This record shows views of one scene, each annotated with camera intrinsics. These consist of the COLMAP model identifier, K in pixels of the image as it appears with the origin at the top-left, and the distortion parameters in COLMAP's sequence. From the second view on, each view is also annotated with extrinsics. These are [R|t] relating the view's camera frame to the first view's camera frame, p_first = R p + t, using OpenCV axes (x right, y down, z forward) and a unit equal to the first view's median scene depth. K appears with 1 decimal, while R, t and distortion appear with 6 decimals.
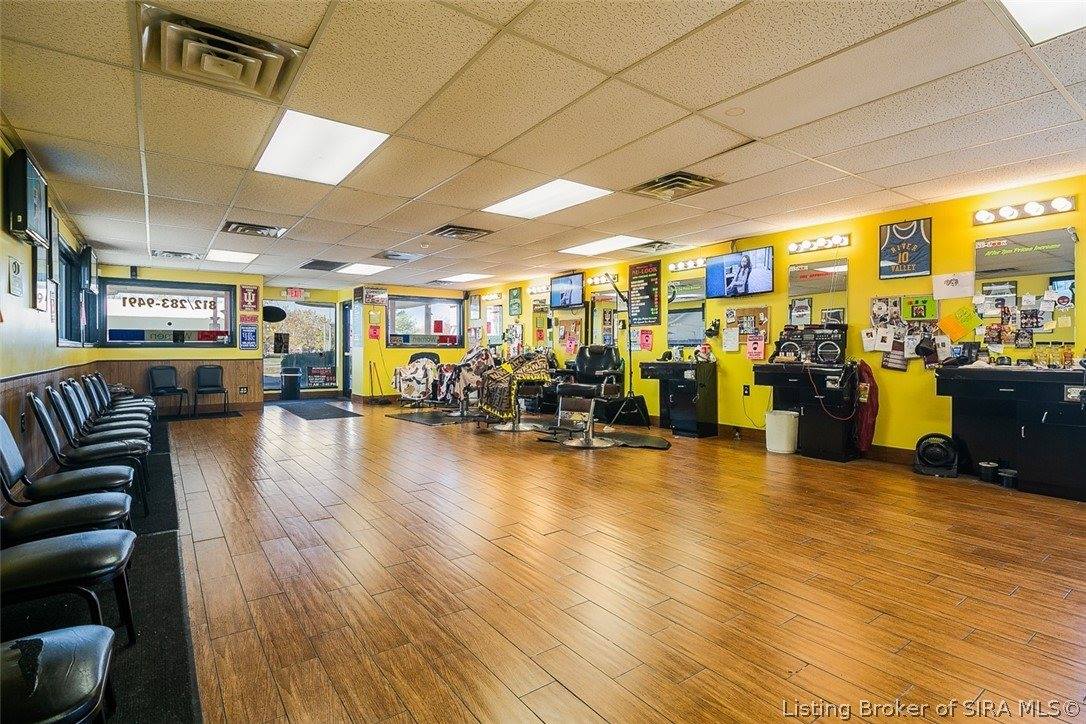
lens RADIAL K [[527.4, 0, 541.5], [0, 527.4, 351.4], [0, 0, 1]] dist [0.001485, -0.000854]
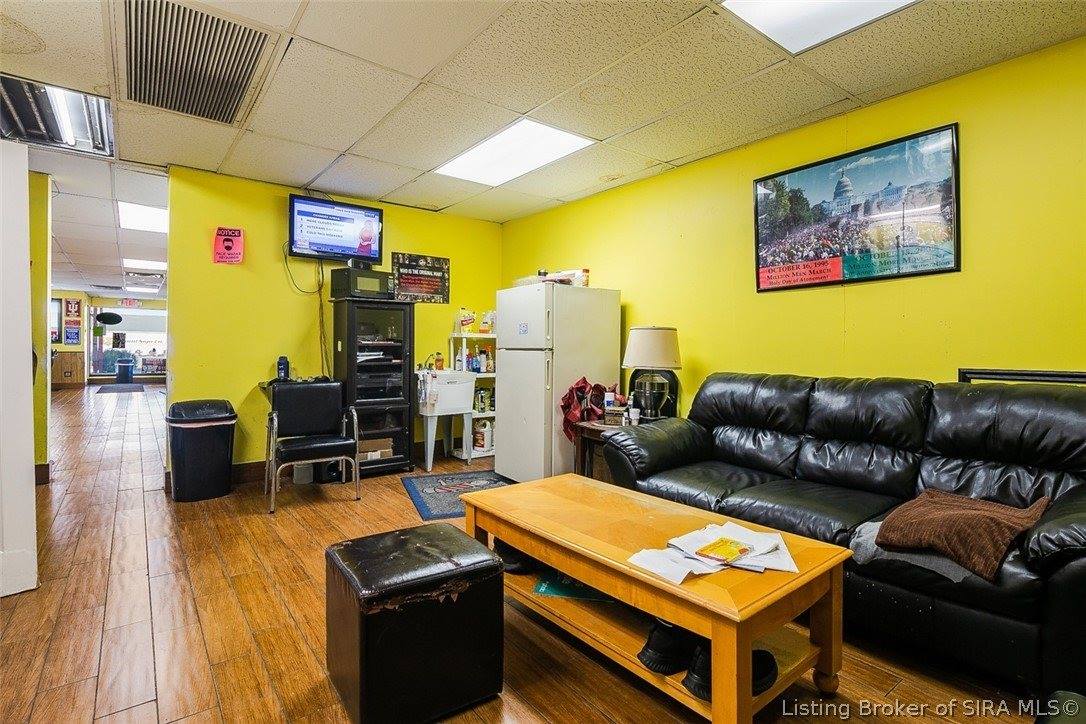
lens RADIAL K [[527.4, 0, 541.5], [0, 527.4, 351.4], [0, 0, 1]] dist [0.001485, -0.000854]
pose [[0.999627, 0.008018, 0.026104, 0.704409], [-0.007977, 0.999967, -0.001671, 0.006803], [-0.026116, 0.001462, 0.999658, -0.463339]]
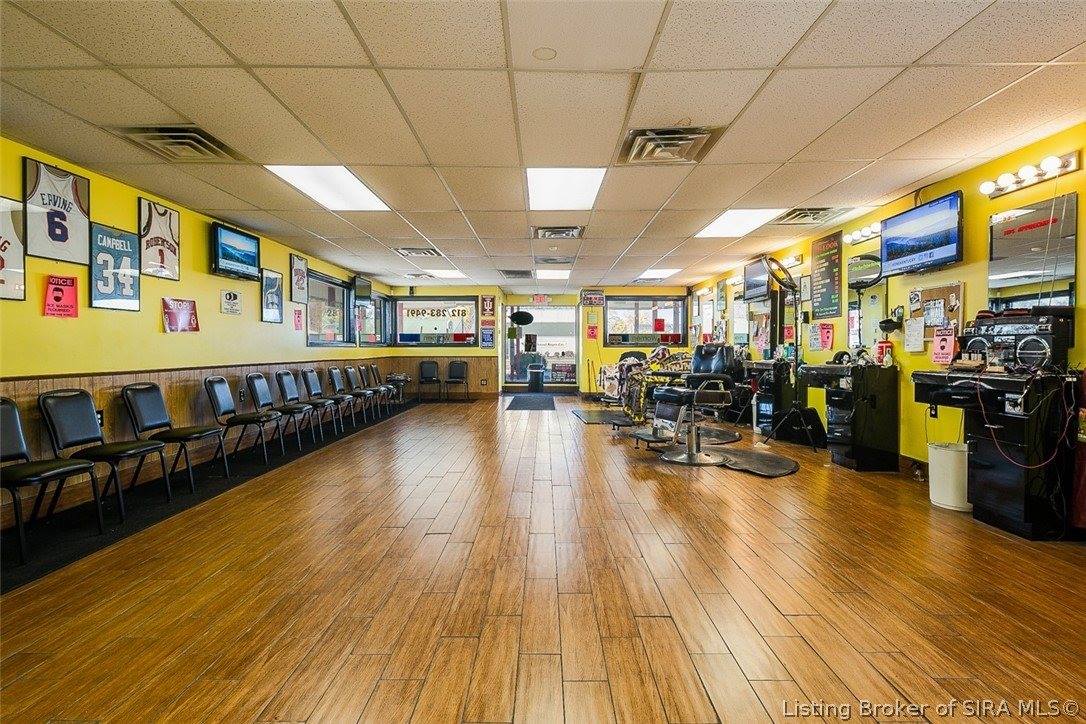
lens RADIAL K [[527.4, 0, 541.5], [0, 527.4, 351.4], [0, 0, 1]] dist [0.001485, -0.000854]
pose [[0.804151, 0.004036, -0.594411, 0.280341], [-0.002860, 0.999992, 0.002920, -0.000935], [0.594418, -0.000648, 0.804156, 0.115864]]
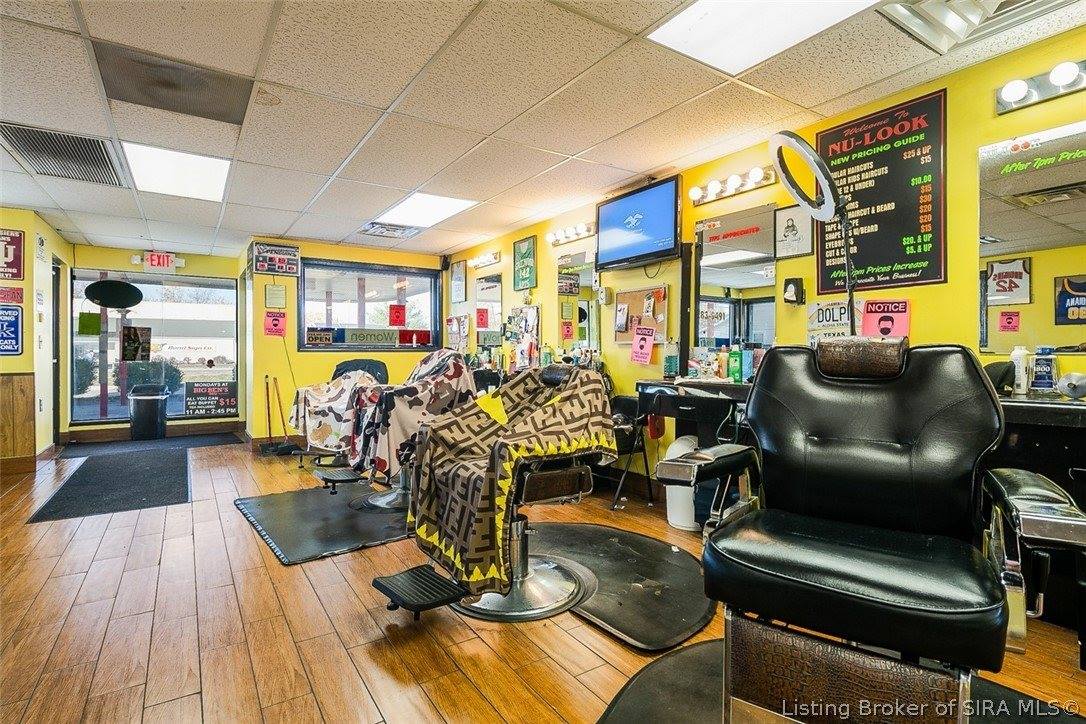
lens RADIAL K [[527.4, 0, 541.5], [0, 527.4, 351.4], [0, 0, 1]] dist [0.001485, -0.000854]
pose [[0.999292, -0.001750, -0.037589, -0.015487], [0.001574, 0.999988, -0.004716, -0.004536], [0.037597, 0.004654, 0.999282, 0.555806]]
